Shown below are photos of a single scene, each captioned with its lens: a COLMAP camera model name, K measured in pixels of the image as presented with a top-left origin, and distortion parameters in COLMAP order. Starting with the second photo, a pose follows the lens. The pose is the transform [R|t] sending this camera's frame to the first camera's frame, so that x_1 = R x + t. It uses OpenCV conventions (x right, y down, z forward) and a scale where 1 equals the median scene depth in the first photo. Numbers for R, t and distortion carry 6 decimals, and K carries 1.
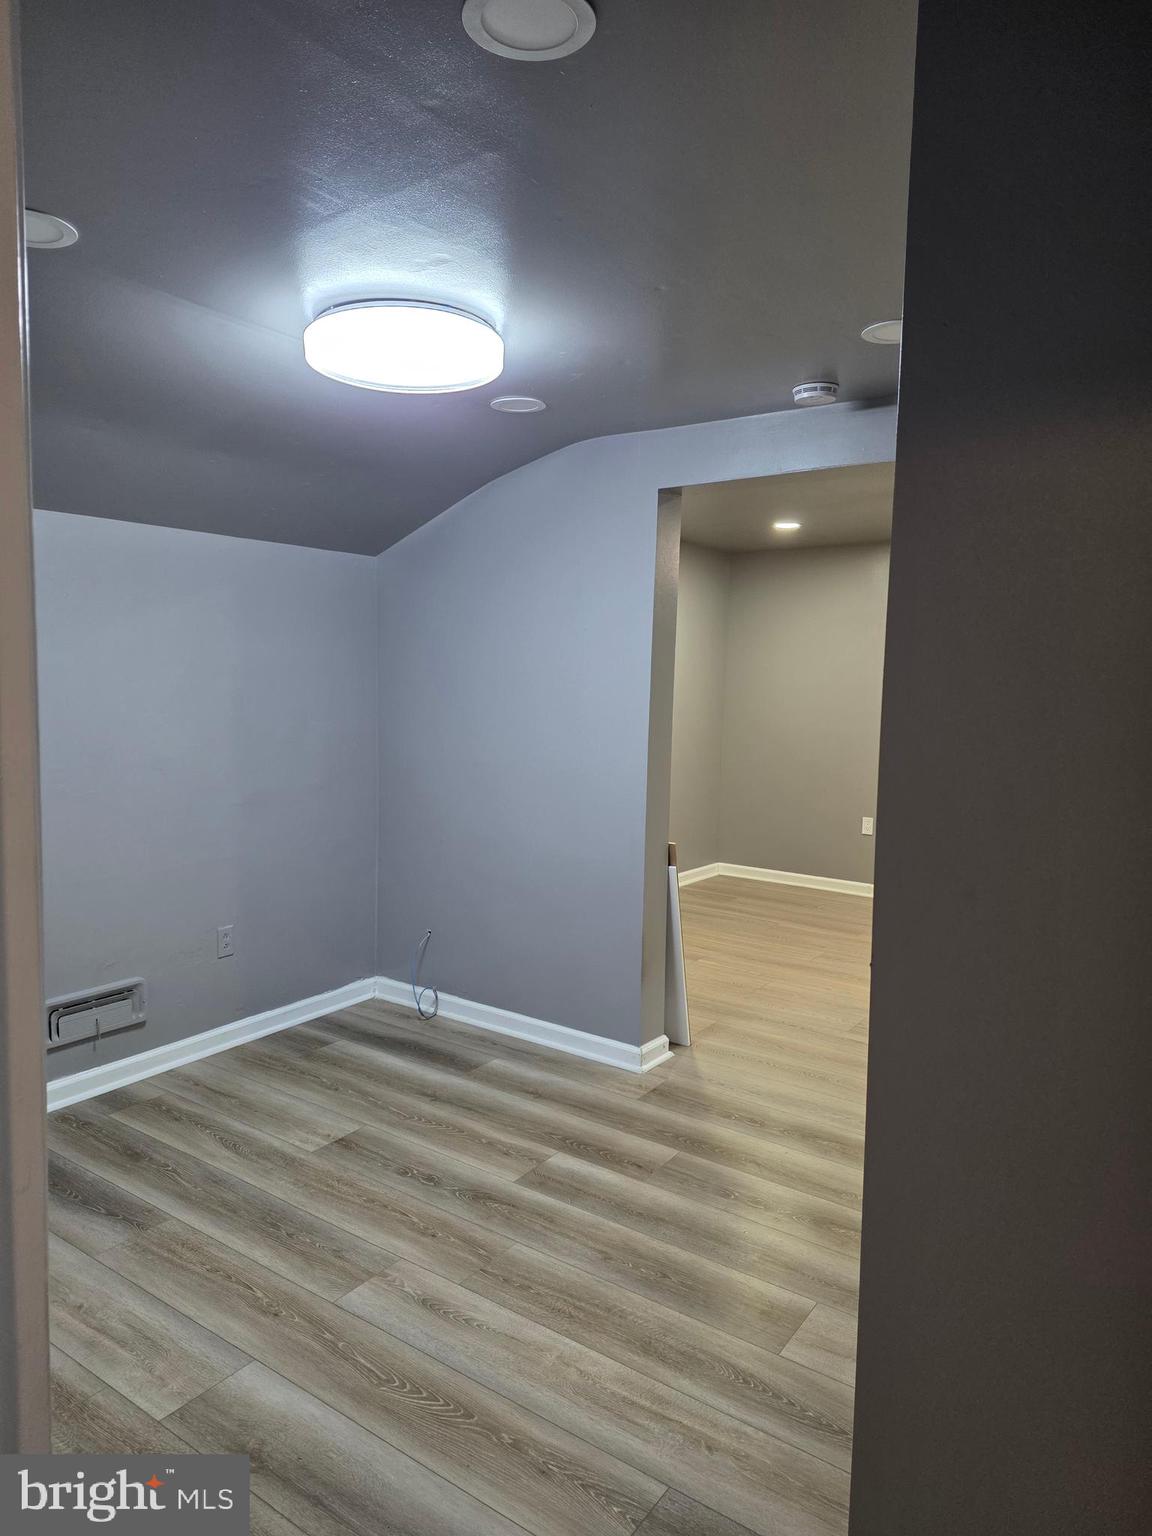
lens RADIAL K [[1040.7, 0, 576.0], [0, 1040.7, 768.0], [0, 0, 1]] dist [0.001263, -0.000222]
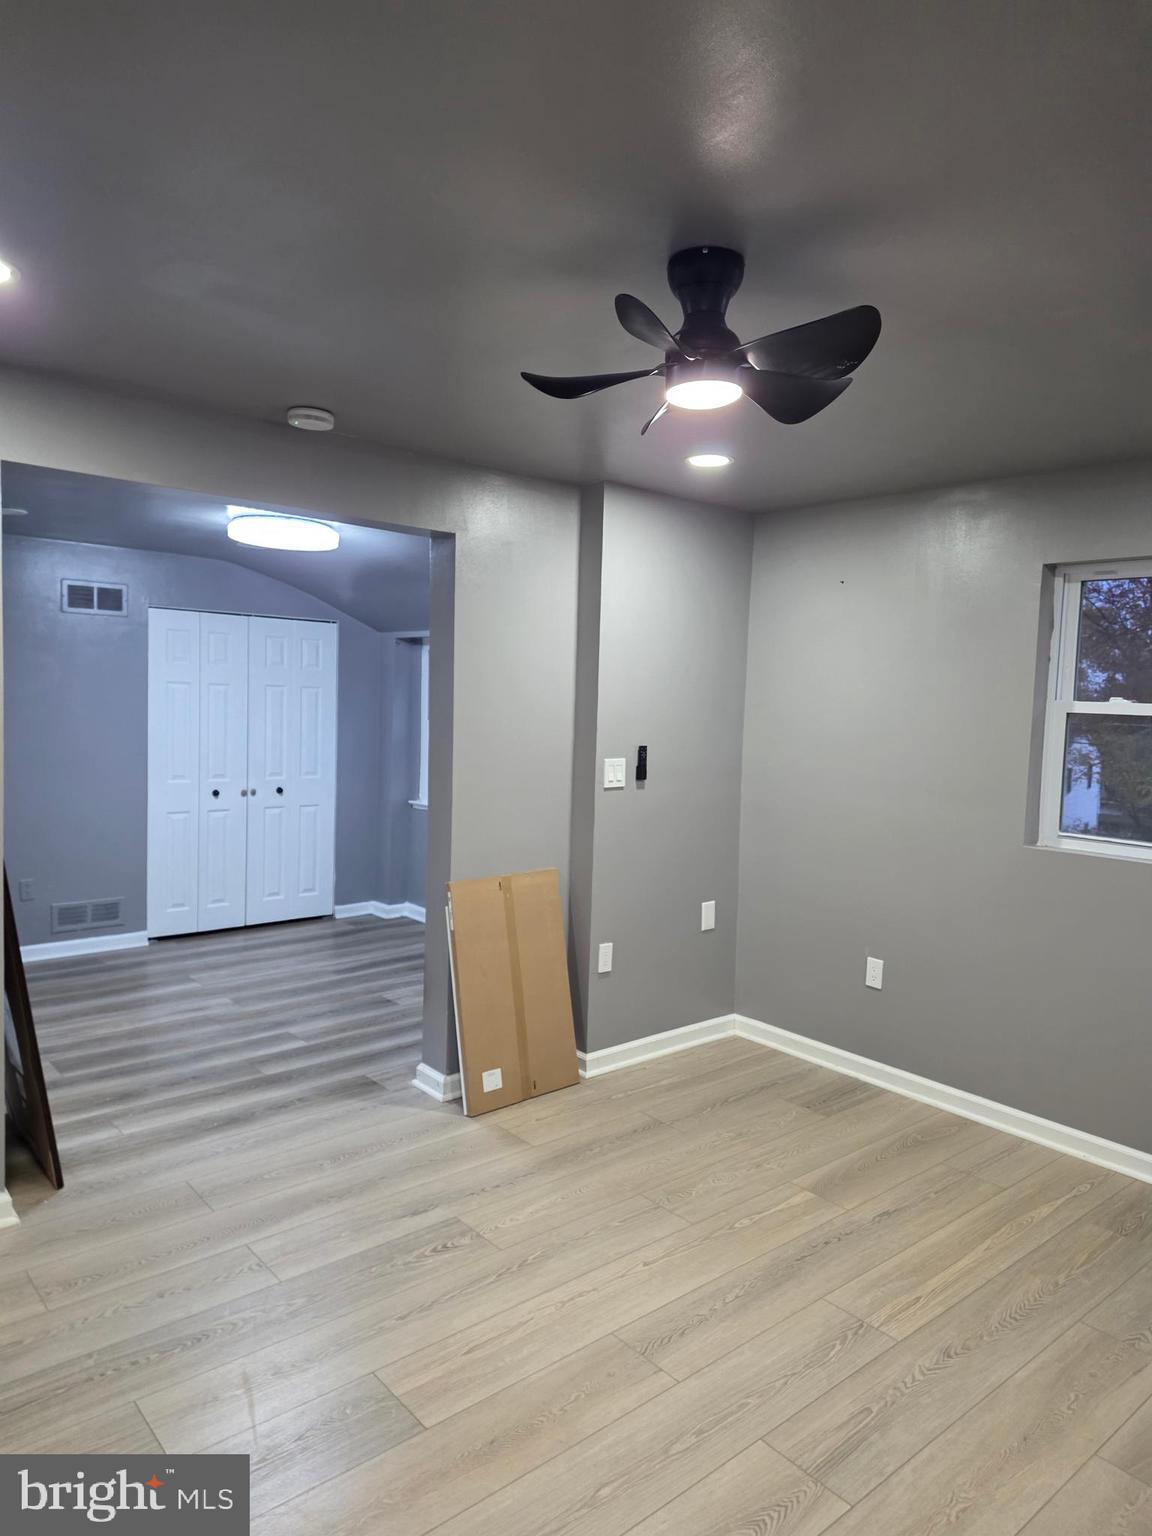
lens RADIAL K [[1040.7, 0, 576.0], [0, 1040.7, 768.0], [0, 0, 1]] dist [0.001263, -0.000222]
pose [[-0.245945, 0.049216, -0.968033, 1.293545], [-0.132708, 0.987595, 0.083927, -0.171702], [0.960156, 0.149108, -0.236363, 1.698846]]
